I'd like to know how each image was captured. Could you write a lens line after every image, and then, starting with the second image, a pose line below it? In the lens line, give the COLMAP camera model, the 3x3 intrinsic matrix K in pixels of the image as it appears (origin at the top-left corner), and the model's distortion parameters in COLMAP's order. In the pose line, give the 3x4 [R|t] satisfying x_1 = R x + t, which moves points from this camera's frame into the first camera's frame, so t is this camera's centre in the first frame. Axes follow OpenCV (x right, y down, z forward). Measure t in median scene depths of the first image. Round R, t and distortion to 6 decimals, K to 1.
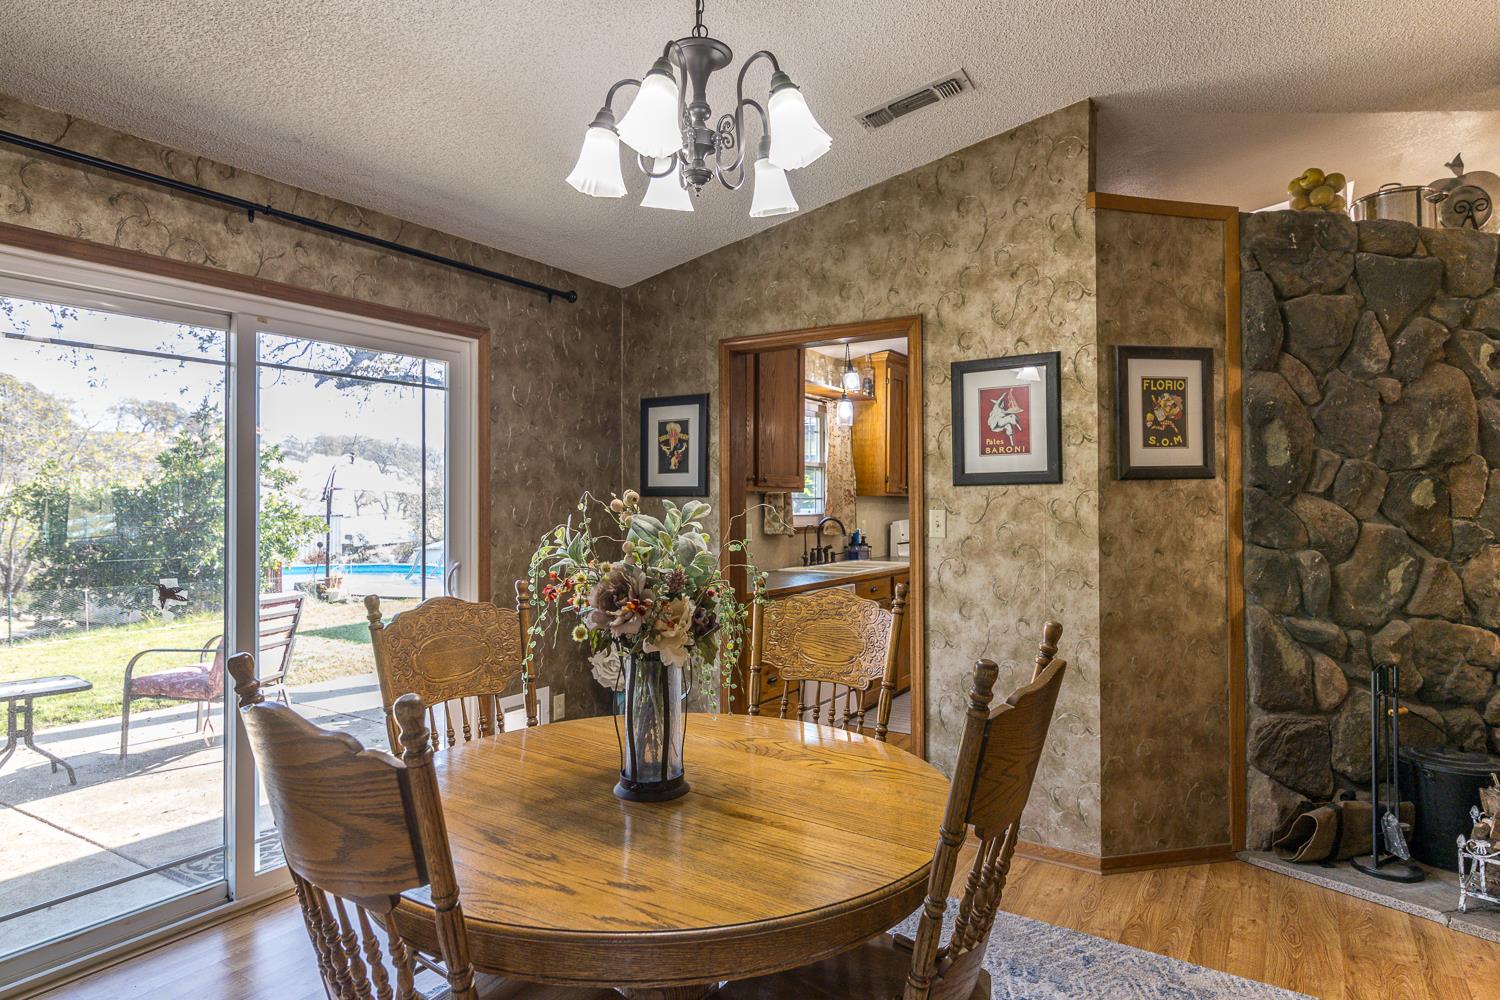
lens RADIAL K [[859.6, 0, 758.9], [0, 859.6, 496.4], [0, 0, 1]] dist [0.009223, -0.001762]
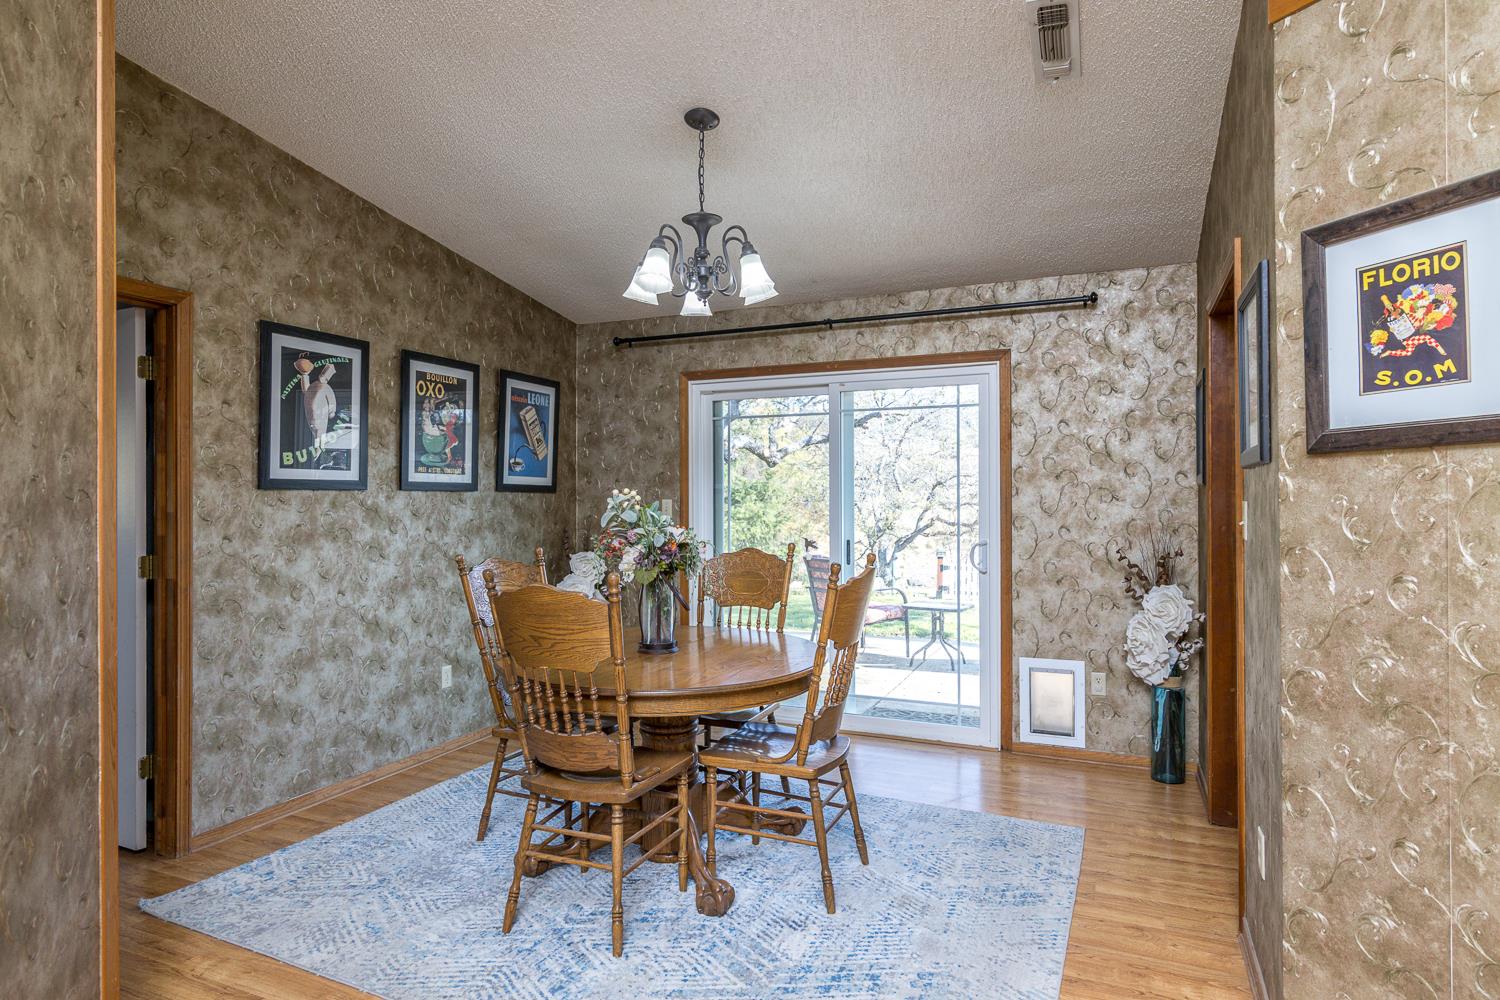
lens RADIAL K [[859.6, 0, 749.2], [0, 859.6, 498.2], [0, 0, 1]] dist [0.009223, -0.001762]
pose [[0.152403, 0.001822, -0.988317, 0.941184], [0.013861, 0.999896, 0.003981, 0.004477], [0.988221, -0.014306, 0.152362, 0.509726]]
